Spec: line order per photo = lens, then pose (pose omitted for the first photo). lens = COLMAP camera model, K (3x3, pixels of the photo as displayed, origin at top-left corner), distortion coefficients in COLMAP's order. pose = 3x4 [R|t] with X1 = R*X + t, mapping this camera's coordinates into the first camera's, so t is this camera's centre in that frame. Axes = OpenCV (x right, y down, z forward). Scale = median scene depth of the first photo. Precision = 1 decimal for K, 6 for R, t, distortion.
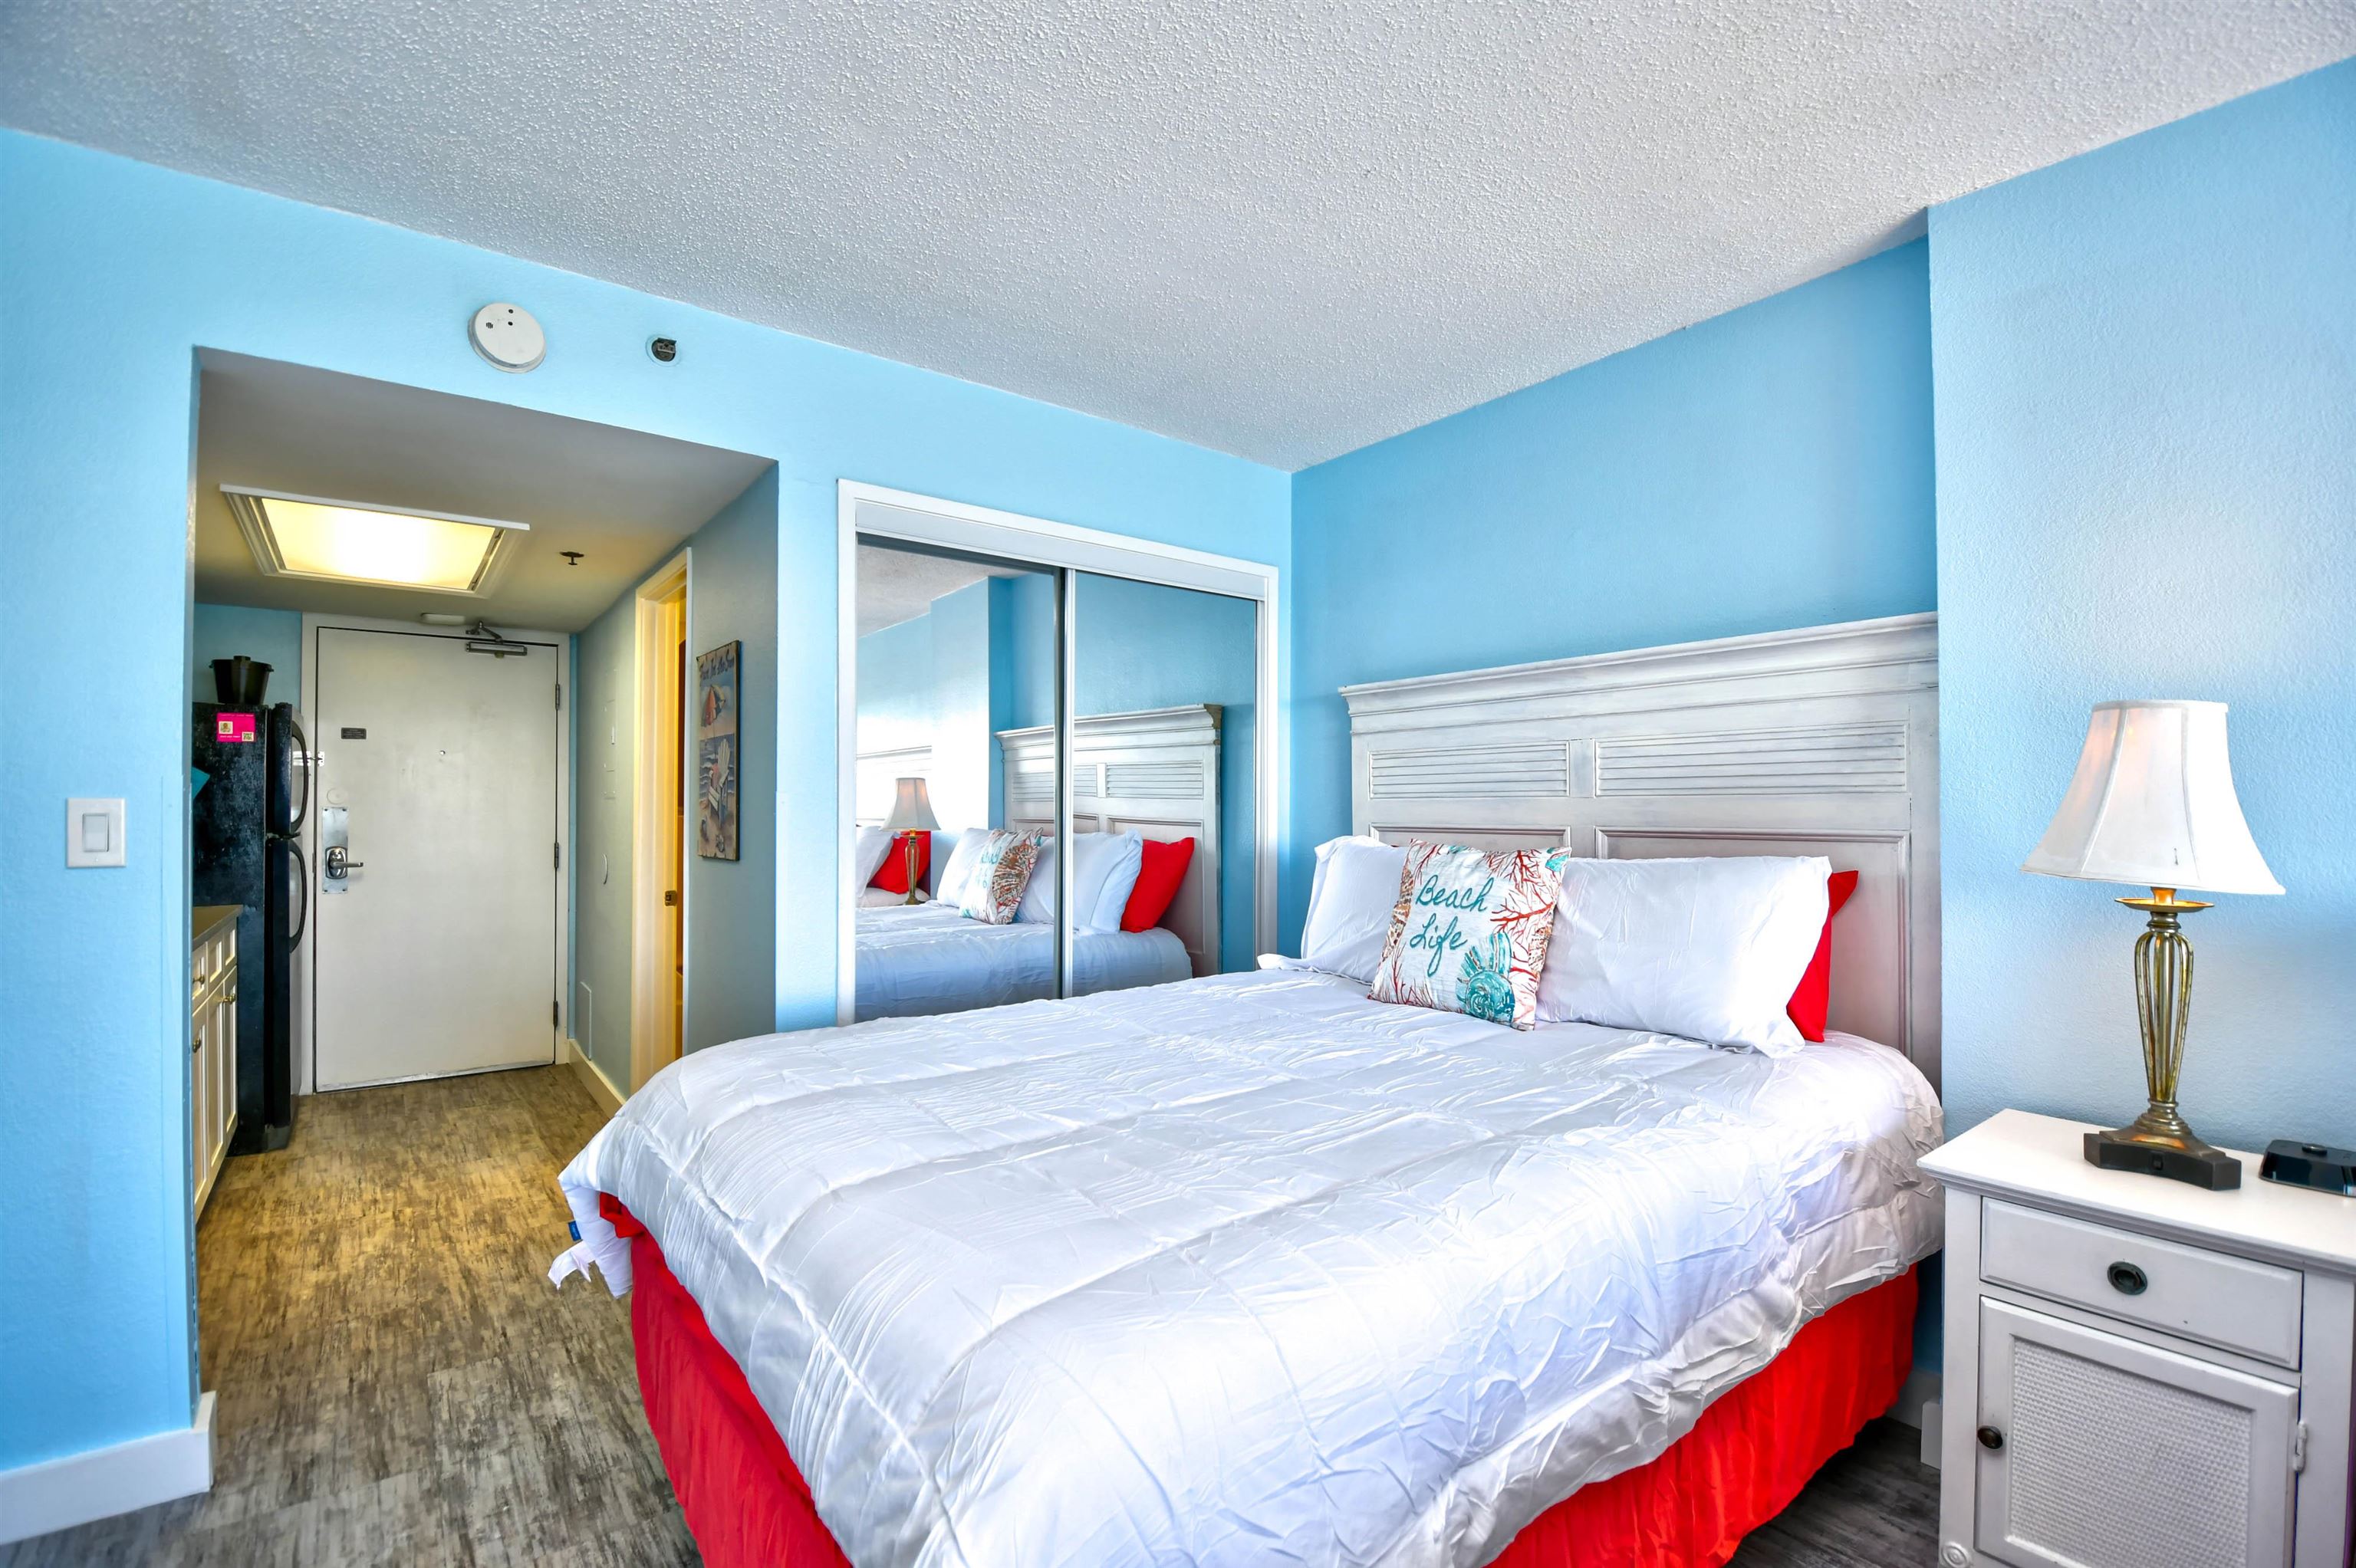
lens RADIAL K [[1046.4, 0, 1164.5], [0, 1046.4, 795.9], [0, 0, 1]] dist [0.001318, -0.000191]
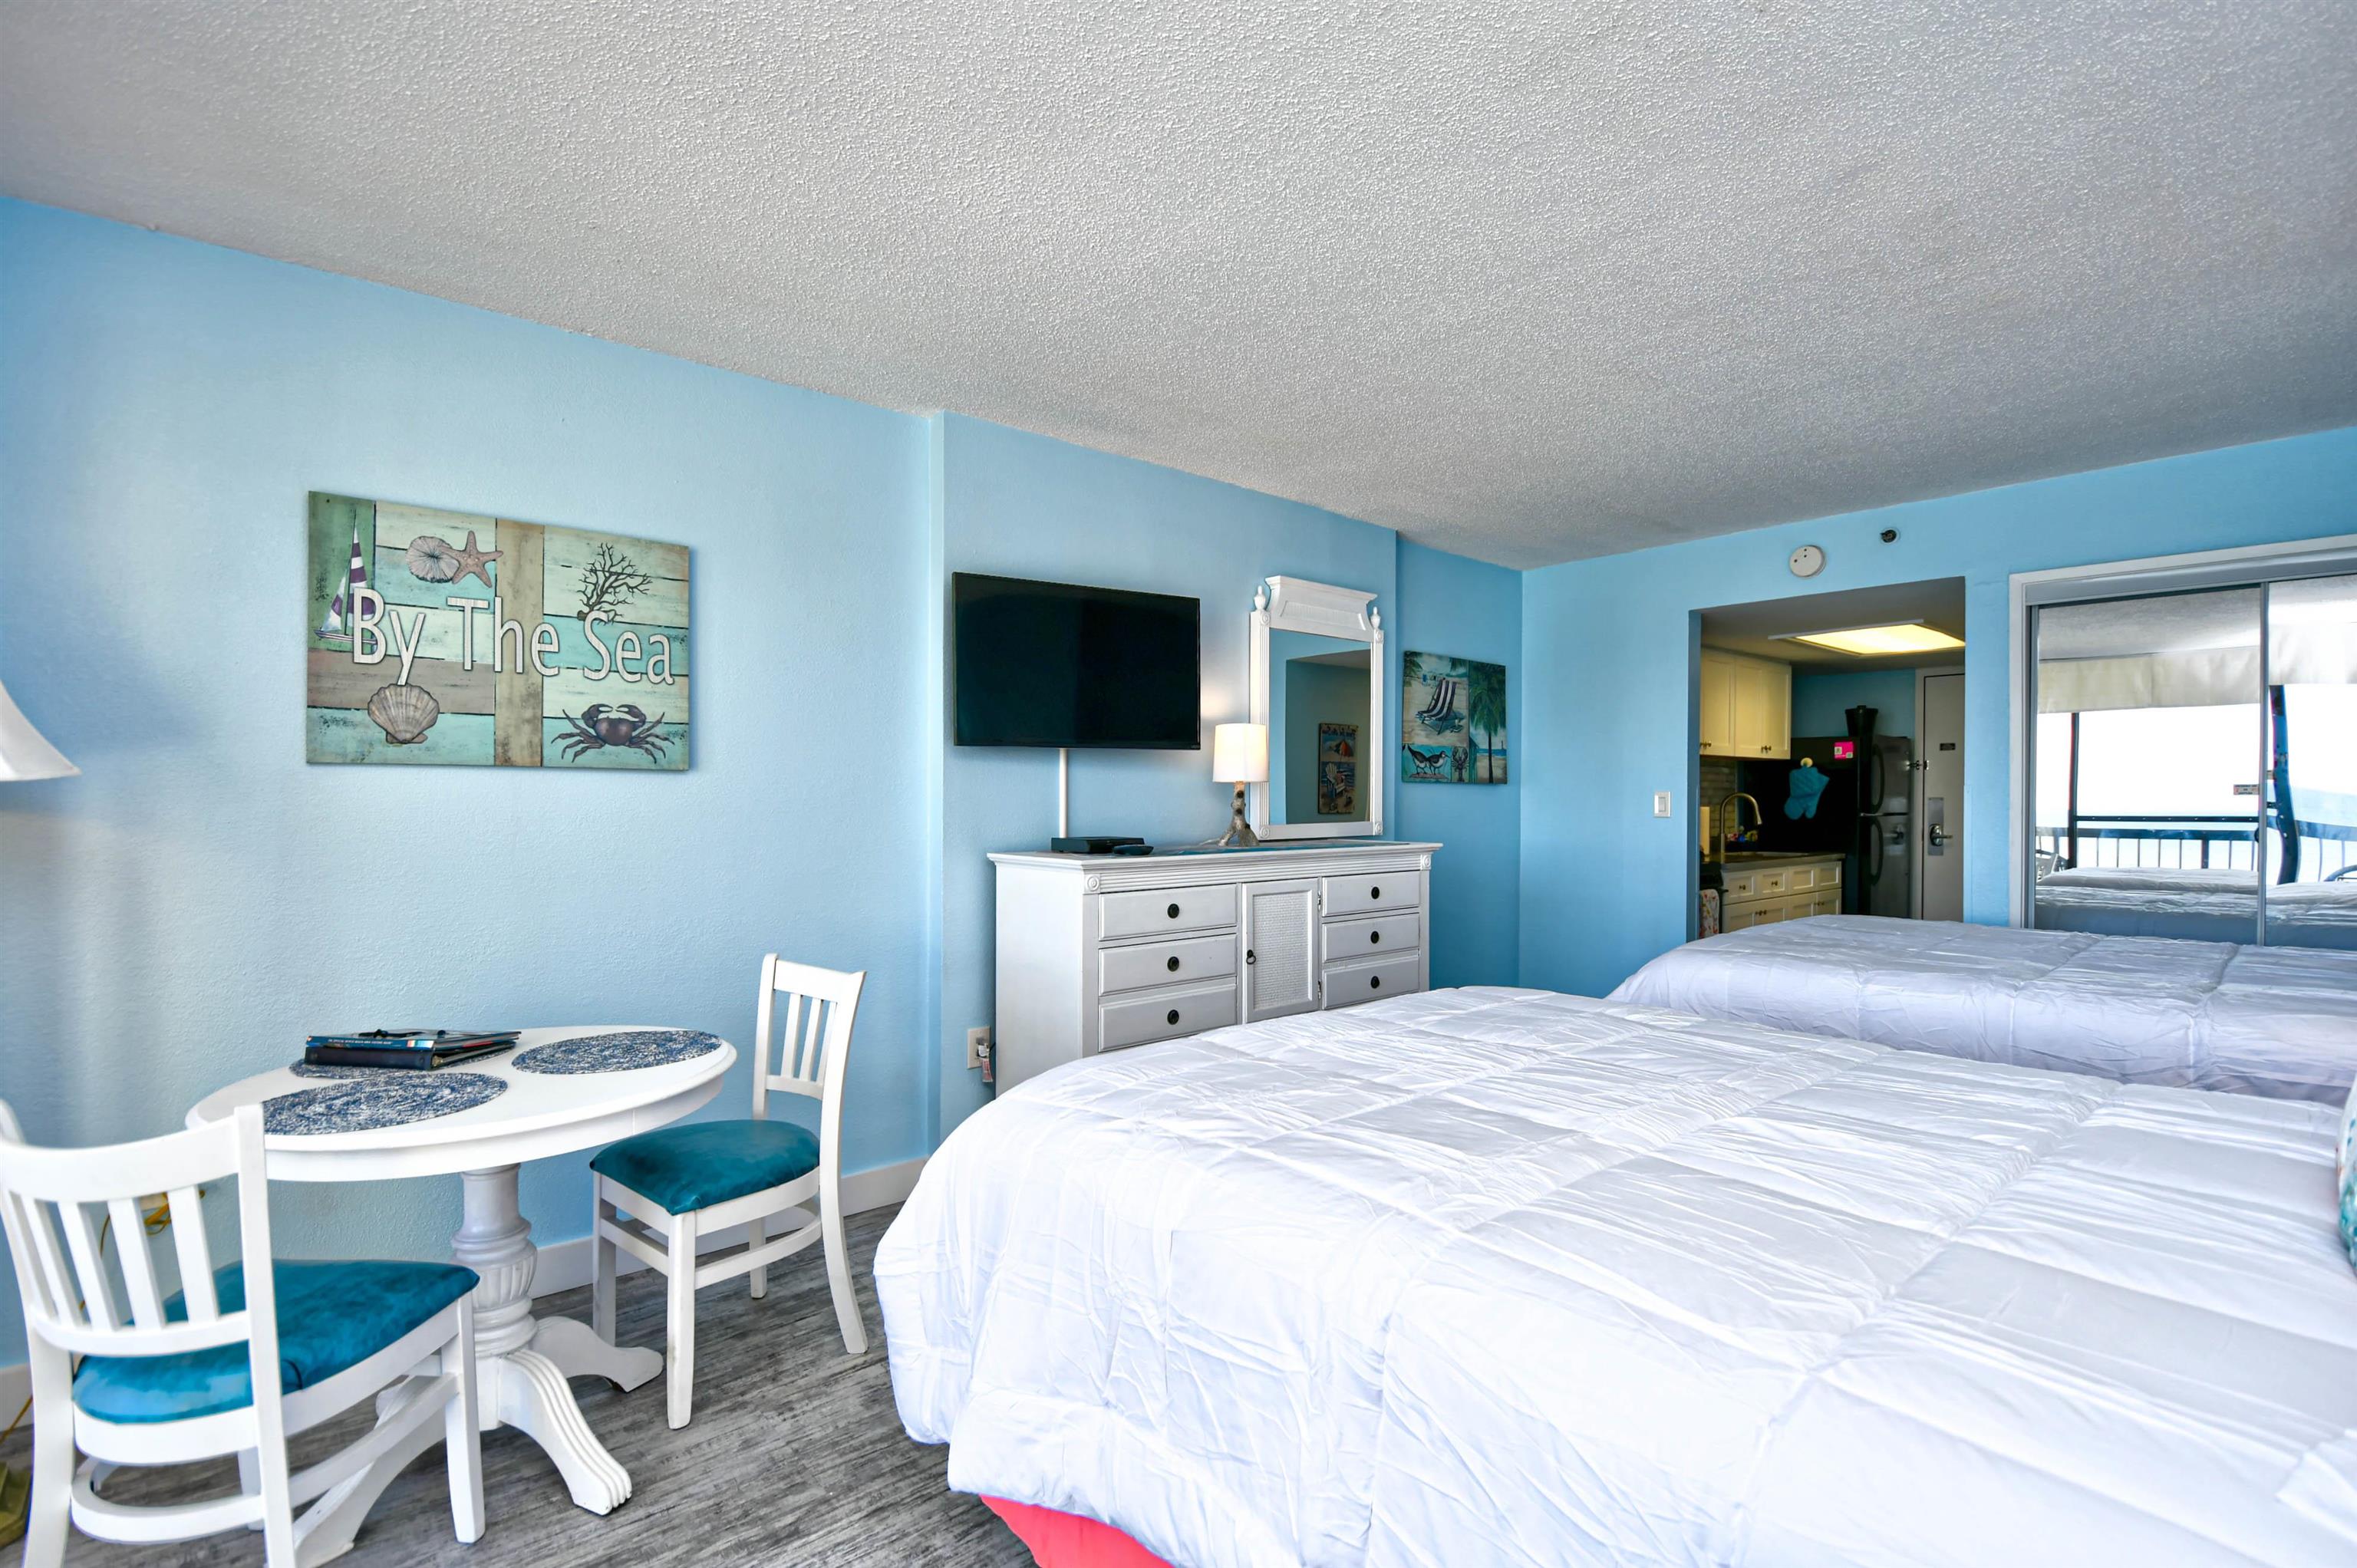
lens RADIAL K [[1052.7, 0, 1174.3], [0, 1052.7, 800.9], [0, 0, 1]] dist [-0.002270, -0.016119]
pose [[0.041730, 0.002978, -0.999124, 0.678822], [0.007147, 0.999969, 0.003279, 0.004223], [0.999103, -0.007278, 0.041708, -0.155979]]
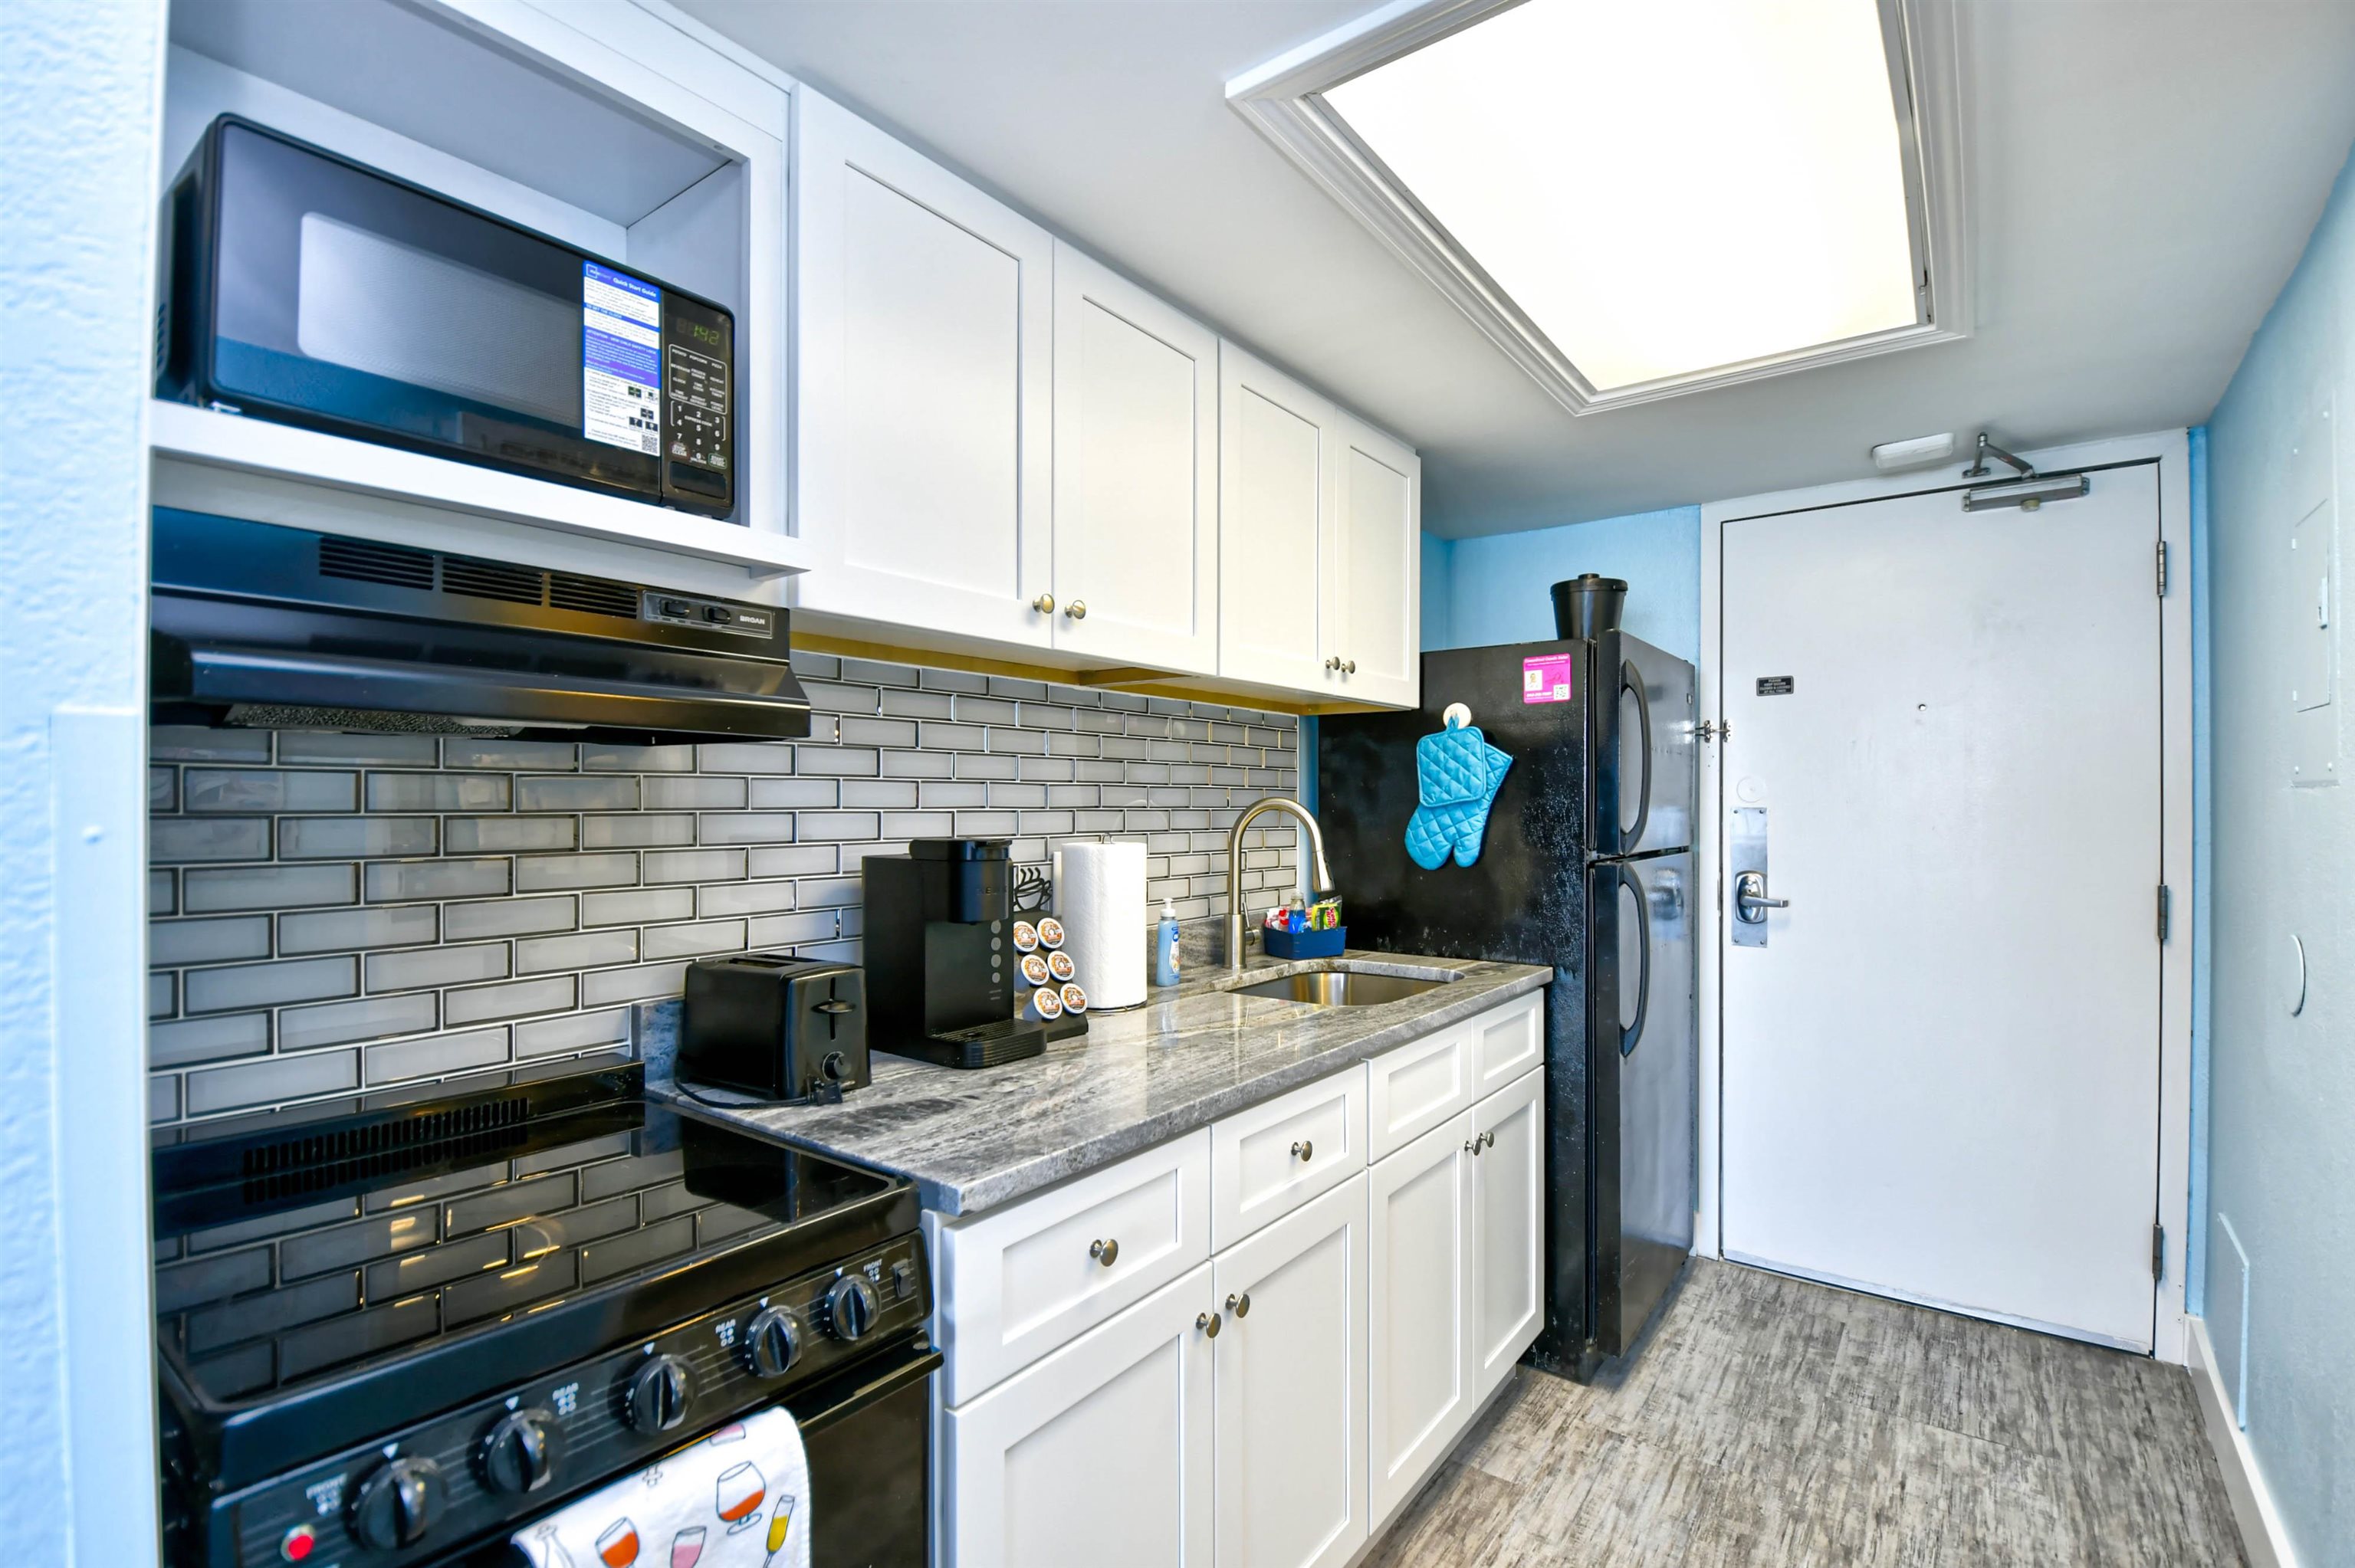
lens RADIAL K [[1051.7, 0, 1173.3], [0, 1051.7, 800.9], [0, 0, 1]] dist [-0.002270, -0.016119]
pose [[0.264313, -0.004118, -0.964428, -0.290657], [0.008804, 0.999960, -0.001857, 0.005626], [0.964397, -0.008000, 0.264338, 0.521362]]
